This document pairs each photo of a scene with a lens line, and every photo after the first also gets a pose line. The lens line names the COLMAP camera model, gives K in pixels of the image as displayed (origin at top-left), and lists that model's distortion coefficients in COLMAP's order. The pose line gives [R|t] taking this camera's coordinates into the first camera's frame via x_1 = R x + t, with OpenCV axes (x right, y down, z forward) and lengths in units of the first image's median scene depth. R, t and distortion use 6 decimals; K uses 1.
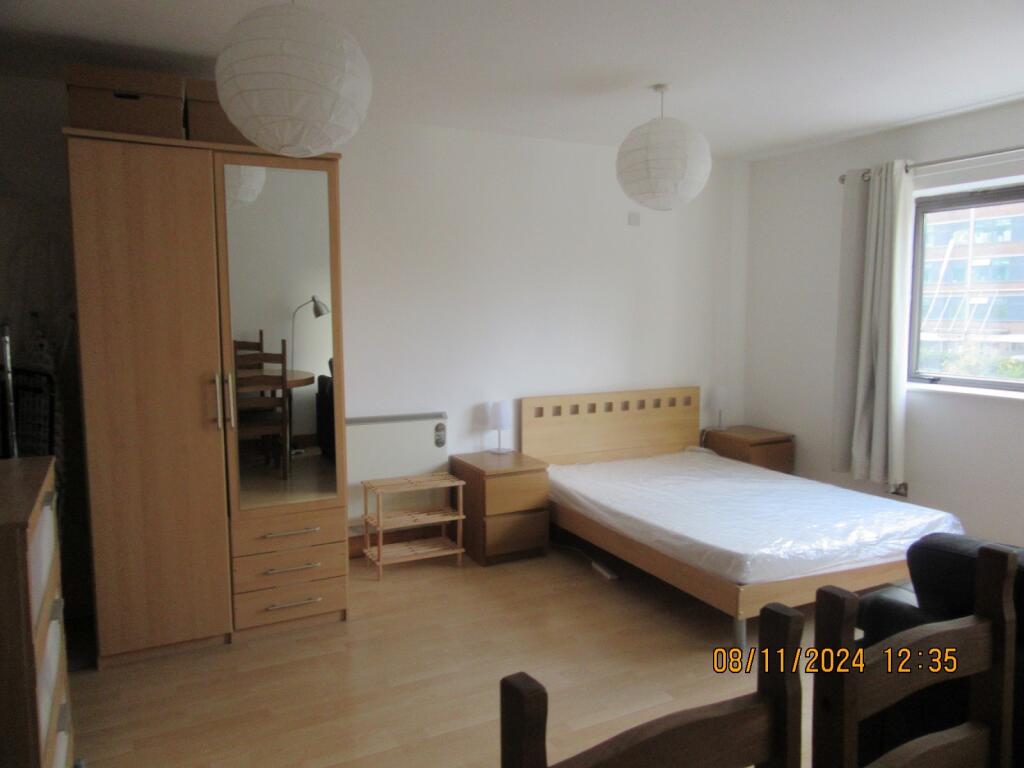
lens RADIAL K [[762.6, 0, 513.5], [0, 762.6, 380.5], [0, 0, 1]] dist [0.006198, -0.000739]
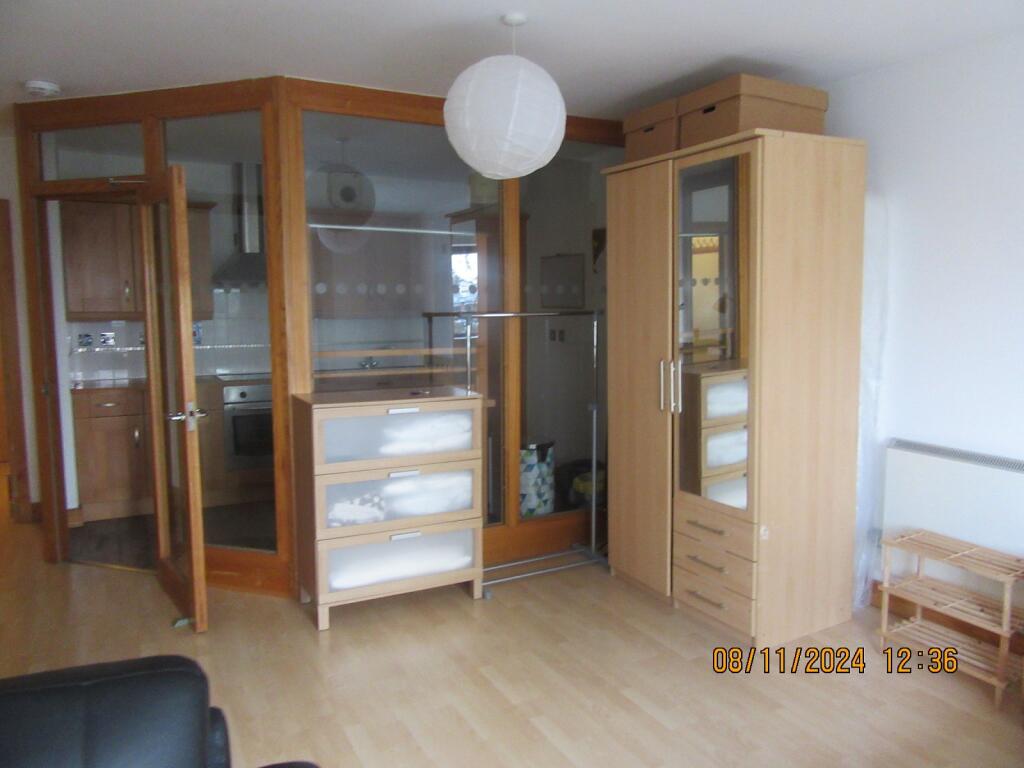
lens RADIAL K [[762.6, 0, 514.3], [0, 762.6, 384.3], [0, 0, 1]] dist [0.006198, -0.000739]
pose [[0.000127, 0.108460, -0.994101, 0.755163], [-0.087375, 0.990300, 0.108034, -0.080210], [0.996175, 0.086846, 0.009603, 0.807587]]
